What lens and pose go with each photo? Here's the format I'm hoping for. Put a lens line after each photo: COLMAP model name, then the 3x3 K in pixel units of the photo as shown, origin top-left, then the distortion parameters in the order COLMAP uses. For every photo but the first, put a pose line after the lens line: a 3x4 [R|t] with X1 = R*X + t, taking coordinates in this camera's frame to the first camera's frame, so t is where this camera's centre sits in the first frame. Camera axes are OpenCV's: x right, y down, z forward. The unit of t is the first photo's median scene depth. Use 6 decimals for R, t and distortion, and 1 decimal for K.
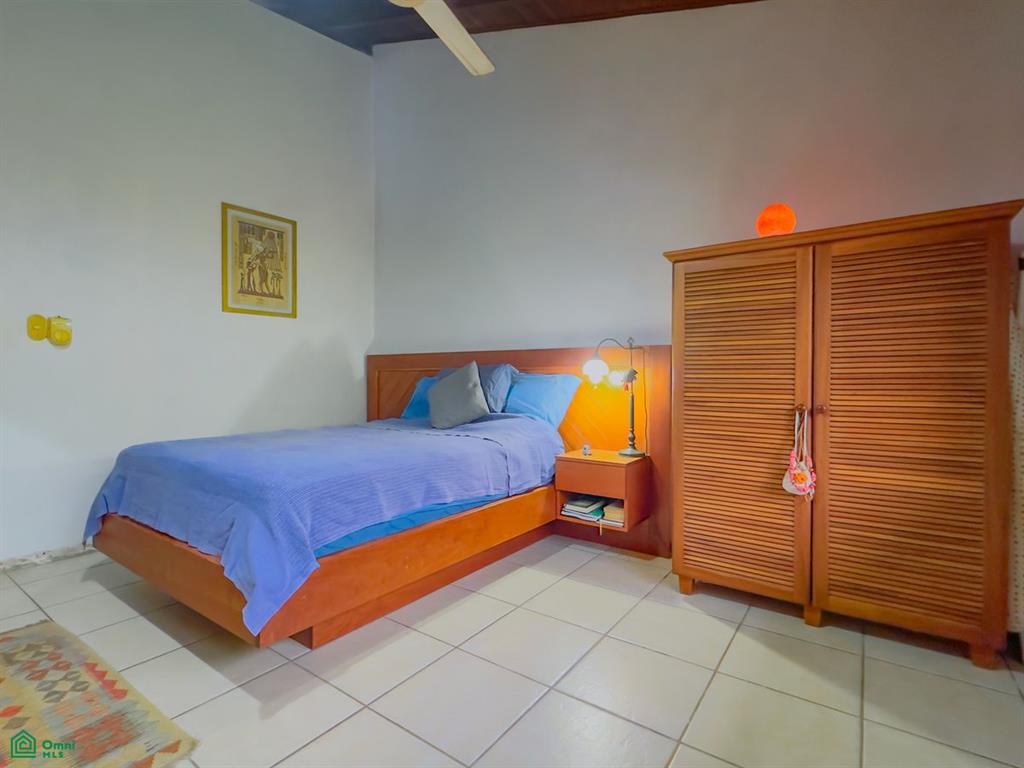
lens RADIAL K [[501.6, 0, 511.4], [0, 501.6, 383.6], [0, 0, 1]] dist [-0.000957, -0.000172]
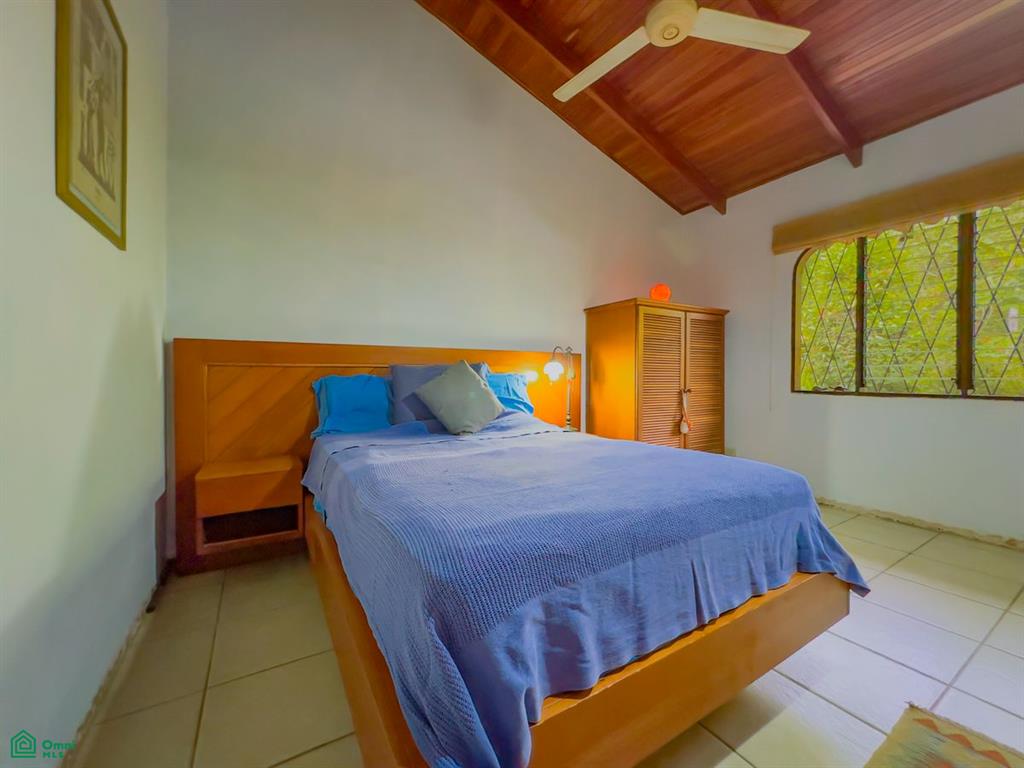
lens RADIAL K [[410.6, 0, 512.0], [0, 410.6, 378.0], [0, 0, 1]] dist [0.000279, -0.000356]
pose [[0.390006, -0.006300, 0.920791, -1.142343], [0.012084, 0.999926, 0.001723, -0.012894], [-0.920733, 0.010454, 0.390053, 0.920646]]
